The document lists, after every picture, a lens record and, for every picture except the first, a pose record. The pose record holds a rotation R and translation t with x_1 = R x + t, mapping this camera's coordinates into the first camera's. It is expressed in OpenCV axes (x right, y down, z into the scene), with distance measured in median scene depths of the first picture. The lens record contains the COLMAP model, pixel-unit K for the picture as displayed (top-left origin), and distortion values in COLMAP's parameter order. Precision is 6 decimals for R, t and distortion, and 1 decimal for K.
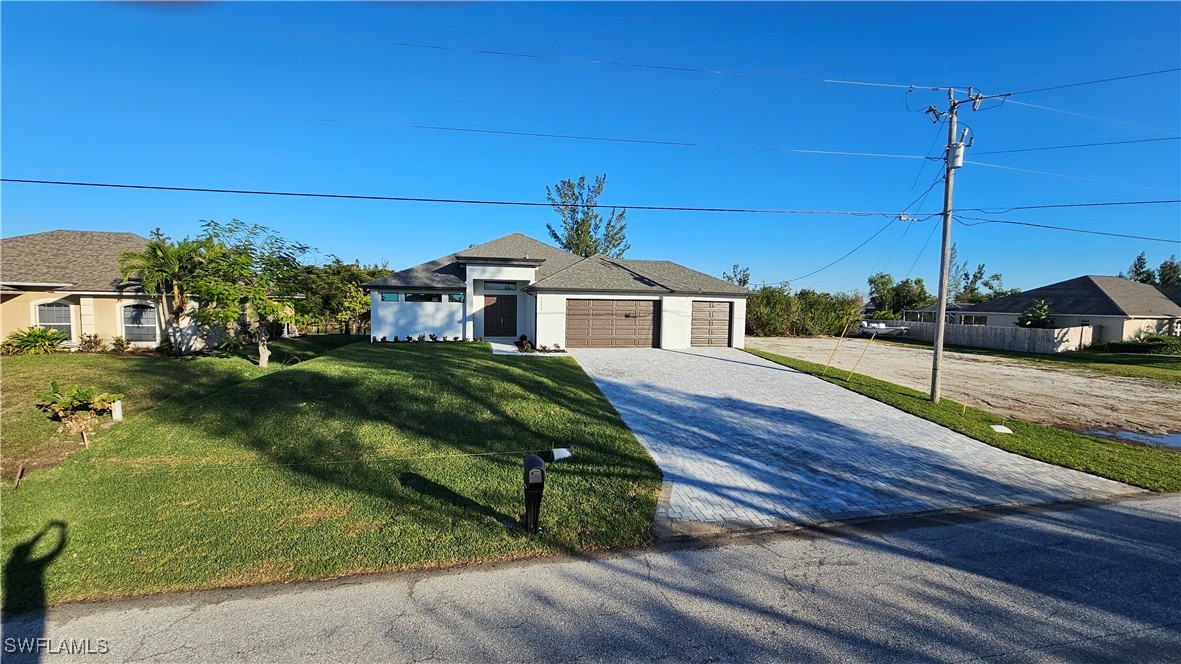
lens RADIAL K [[478.7, 0, 605.2], [0, 478.7, 334.7], [0, 0, 1]] dist [0.001927, 0.000098]
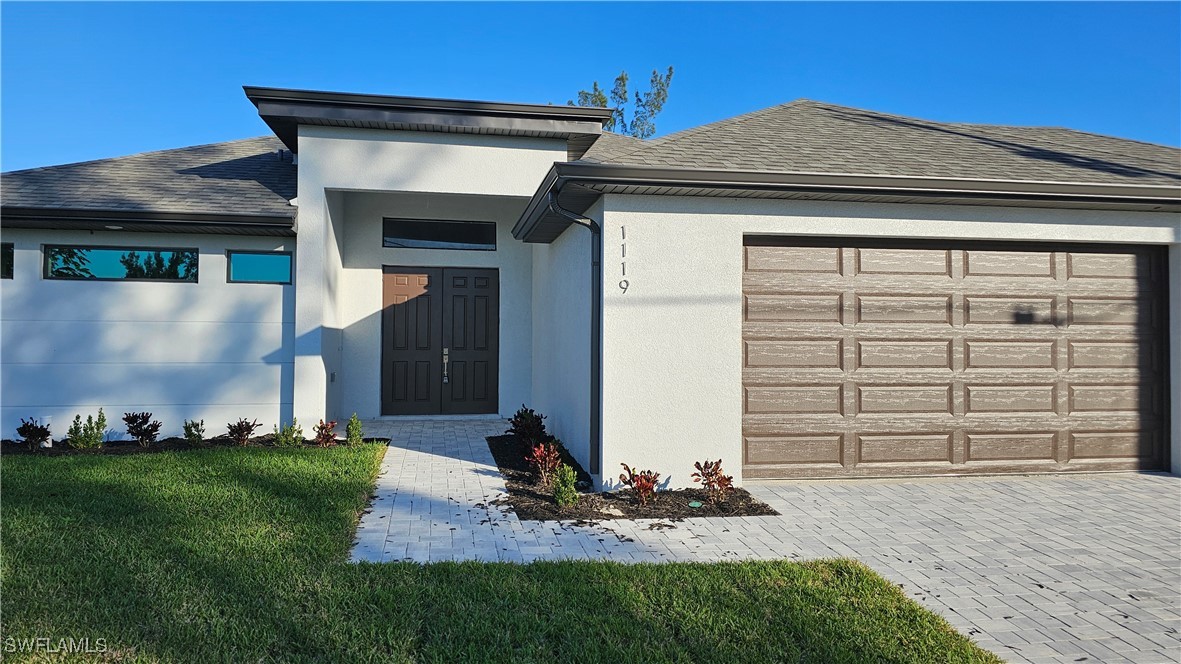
lens RADIAL K [[783.5, 0, 590.5], [0, 783.5, 332.0], [0, 0, 1]] dist [0.099992, -0.114086]
pose [[0.998434, -0.012155, -0.054611, -0.118517], [0.007699, 0.996678, -0.081084, -0.006496], [0.055415, 0.080536, 0.995210, 0.619748]]
